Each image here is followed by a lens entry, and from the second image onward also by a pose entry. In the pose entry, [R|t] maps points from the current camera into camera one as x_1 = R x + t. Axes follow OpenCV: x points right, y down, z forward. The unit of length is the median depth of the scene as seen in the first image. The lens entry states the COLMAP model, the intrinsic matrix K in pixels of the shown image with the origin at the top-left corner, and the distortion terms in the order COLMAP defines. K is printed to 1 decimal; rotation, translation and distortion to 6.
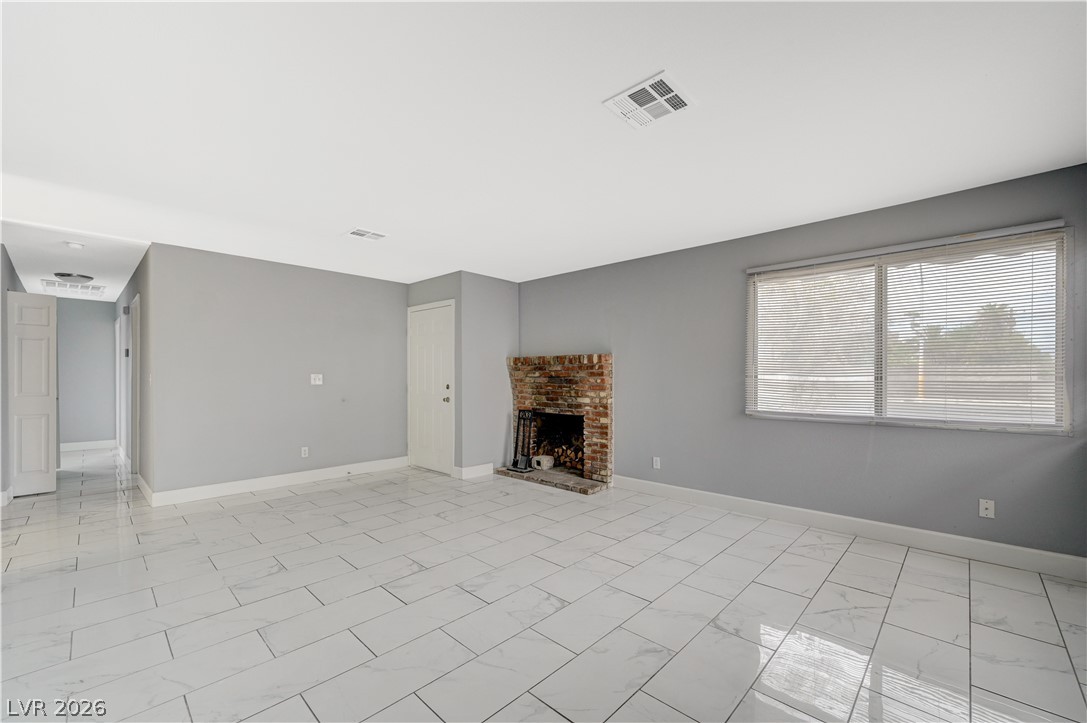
lens RADIAL K [[438.5, 0, 536.4], [0, 438.5, 379.5], [0, 0, 1]] dist [0.000178, -0.000194]
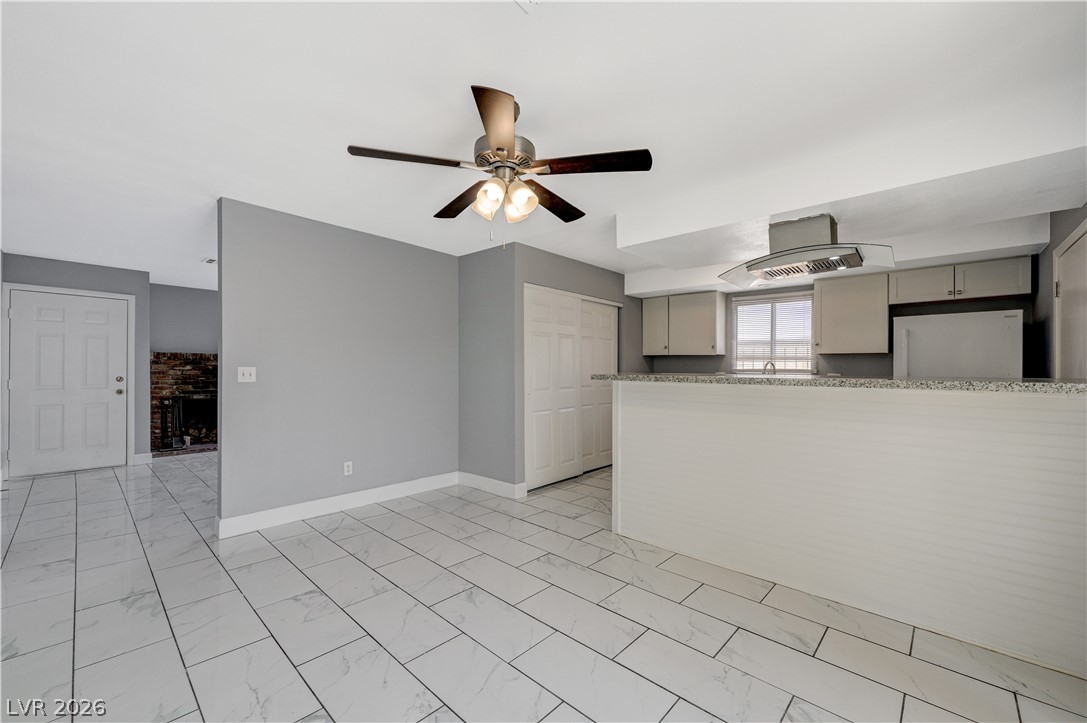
lens RADIAL K [[438.5, 0, 574.8], [0, 438.5, 370.3], [0, 0, 1]] dist [0.000178, -0.000194]
pose [[-0.059891, -0.001206, 0.998204, -1.375749], [-0.001864, 0.999998, 0.001097, -0.008041], [-0.998203, -0.001795, -0.059893, 0.009287]]
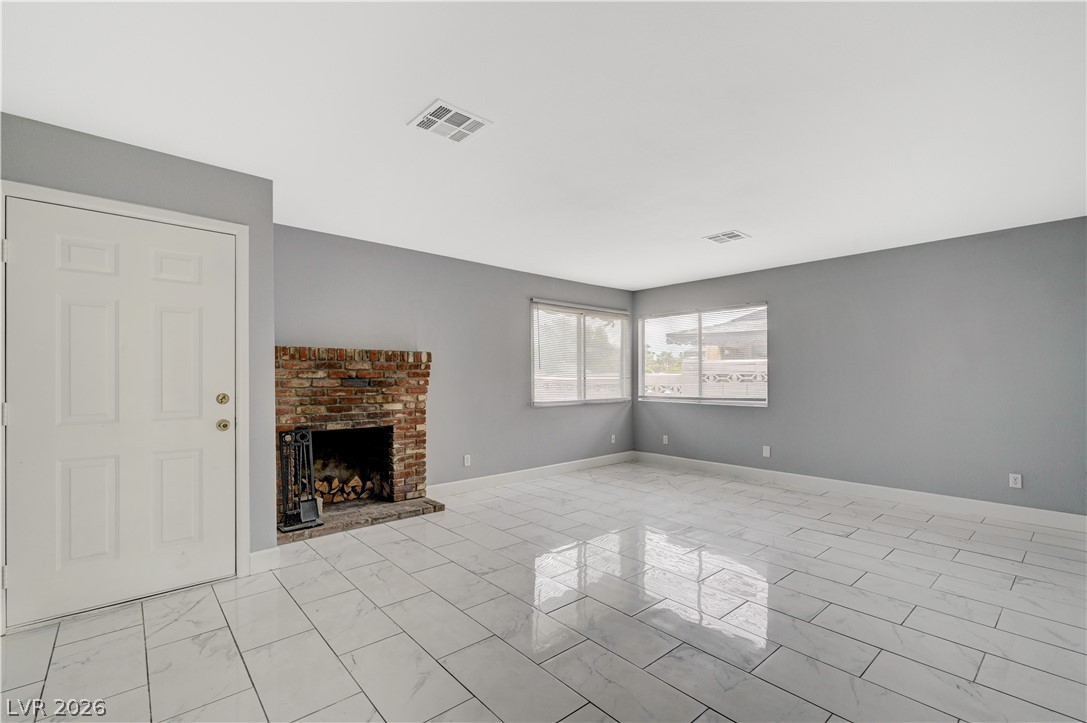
lens RADIAL K [[473.0, 0, 561.2], [0, 473.0, 377.6], [0, 0, 1]] dist [-0.002971, 0.000808]
pose [[0.070691, -0.001321, 0.997497, -0.752369], [0.006388, 0.999979, 0.000872, -0.005333], [-0.997478, 0.006310, 0.070698, 0.630871]]
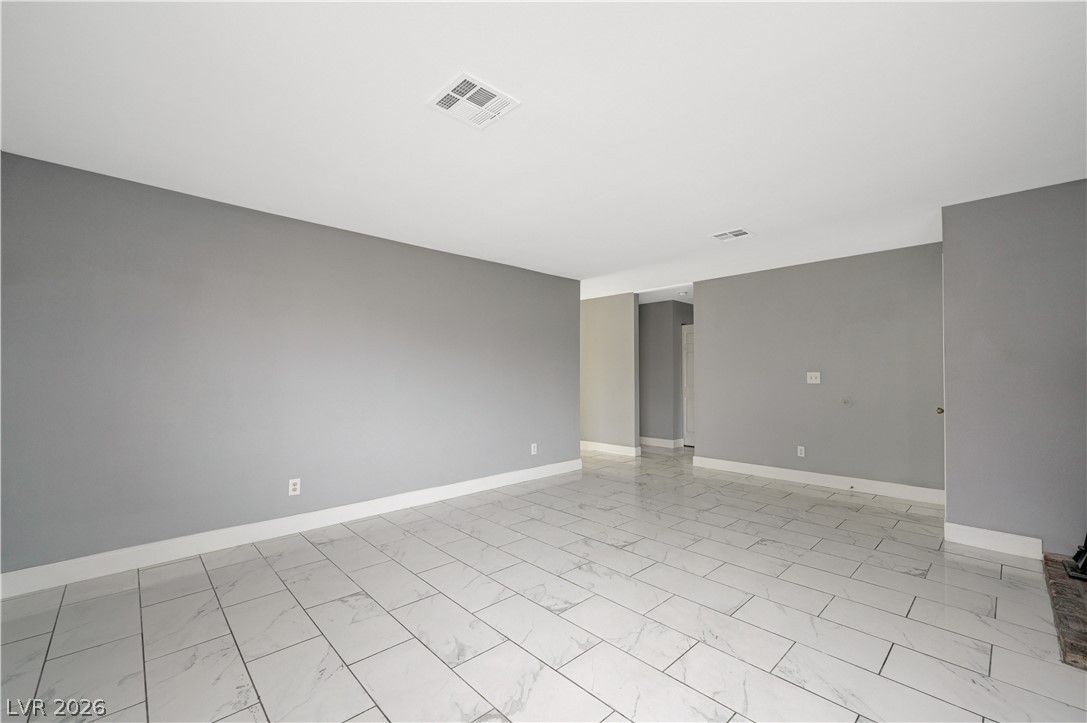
lens RADIAL K [[452.3, 0, 563.6], [0, 452.3, 367.9], [0, 0, 1]] dist [0.001165, 0.000095]
pose [[-0.024079, -0.014937, -0.999598, 0.504441], [-0.003414, 0.999884, -0.014859, -0.005307], [0.999704, 0.003055, -0.024127, 0.488867]]
